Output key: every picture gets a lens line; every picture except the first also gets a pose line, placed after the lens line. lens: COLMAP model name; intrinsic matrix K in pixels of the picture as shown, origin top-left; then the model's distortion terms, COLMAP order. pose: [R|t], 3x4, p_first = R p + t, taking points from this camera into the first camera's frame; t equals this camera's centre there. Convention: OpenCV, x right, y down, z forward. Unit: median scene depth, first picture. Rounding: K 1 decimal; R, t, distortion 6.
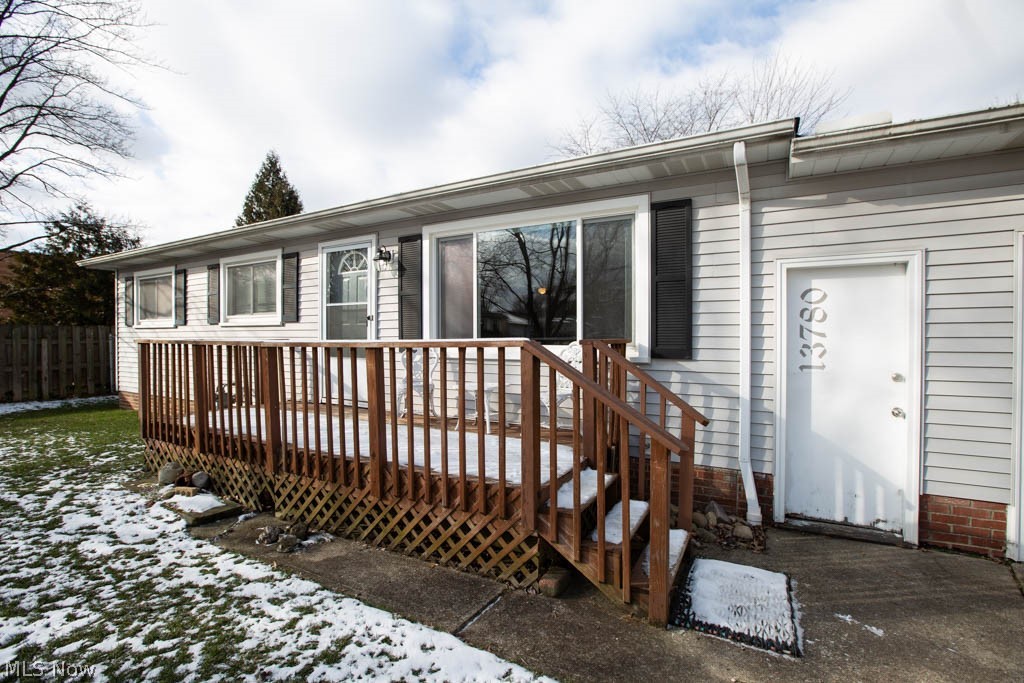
lens RADIAL K [[465.5, 0, 512.0], [0, 465.5, 341.5], [0, 0, 1]] dist [-0.044182, 0.010400]
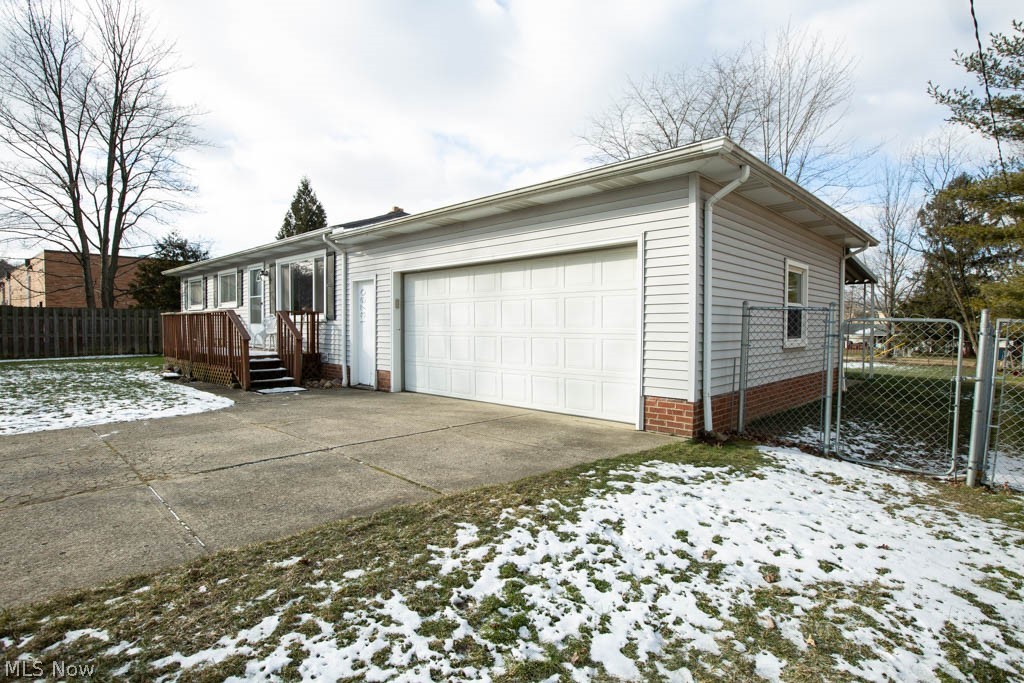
lens RADIAL K [[533.5, 0, 512.0], [0, 533.5, 341.5], [0, 0, 1]] dist [-0.017936, 0.000245]
pose [[0.964668, 0.011348, -0.263223, 1.400842], [-0.006179, 0.999772, 0.020456, 0.063385], [0.263395, -0.018107, 0.964518, -0.986603]]
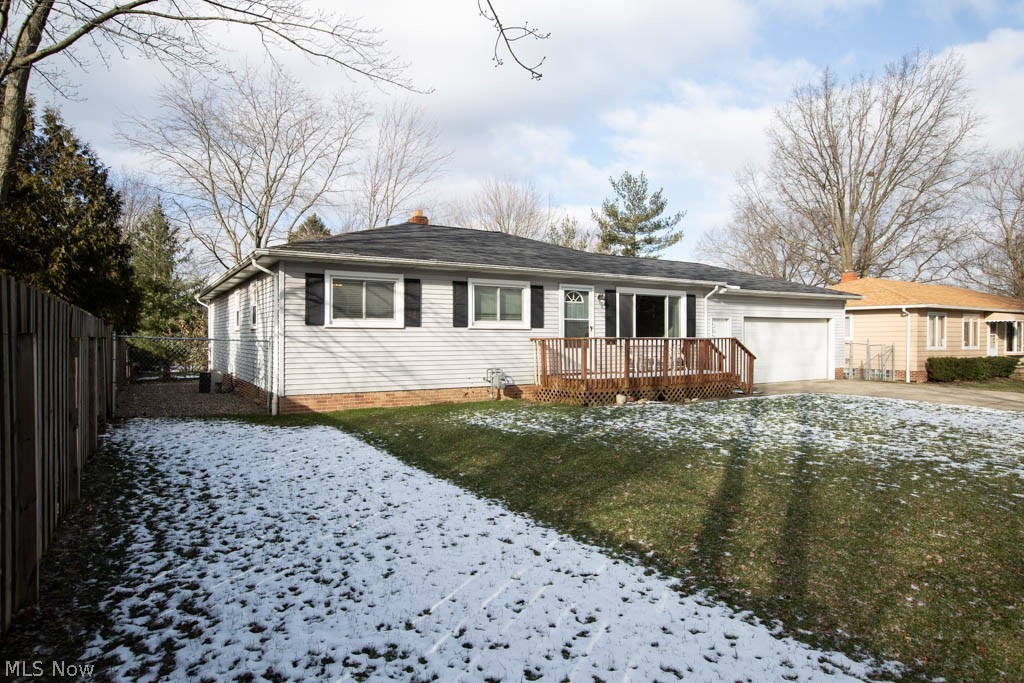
lens RADIAL K [[634.5, 0, 512.0], [0, 634.5, 341.5], [0, 0, 1]] dist [-0.001042, -0.000065]
pose [[0.481750, -0.003401, 0.876302, -2.916034], [0.009539, 0.999954, -0.001363, 0.011379], [-0.876257, 0.009016, 0.481760, -0.011163]]
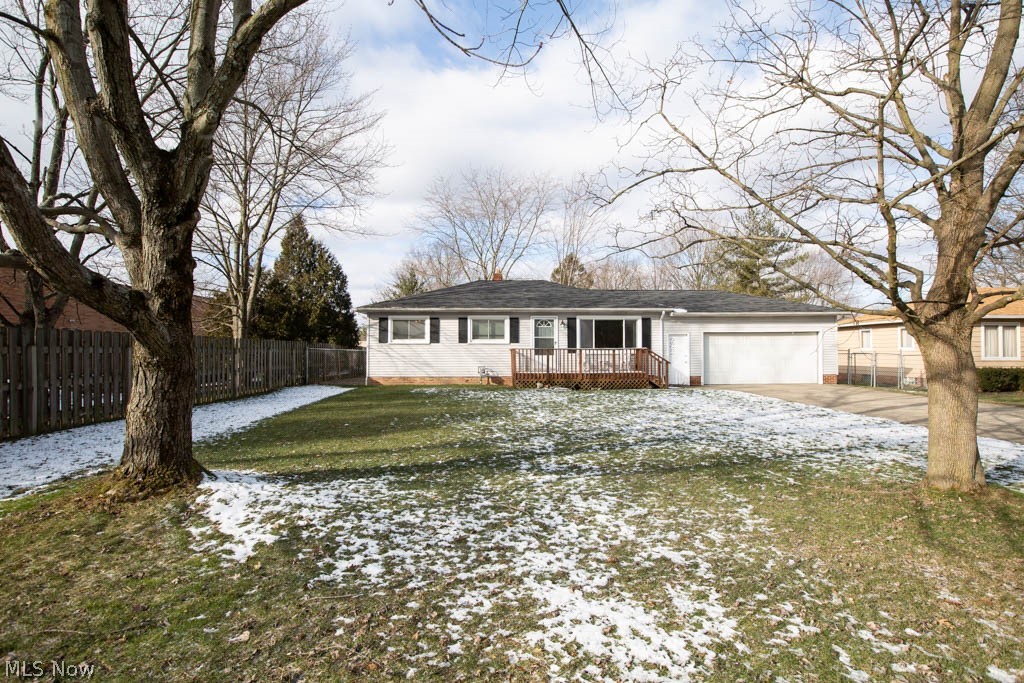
lens RADIAL K [[552.3, 0, 512.0], [0, 552.3, 341.5], [0, 0, 1]] dist [-0.033986, -0.000252]
pose [[0.861086, 0.006333, 0.508420, -2.520401], [0.005407, 0.999752, -0.021611, 0.025770], [-0.508431, 0.021358, 0.860838, -2.122355]]
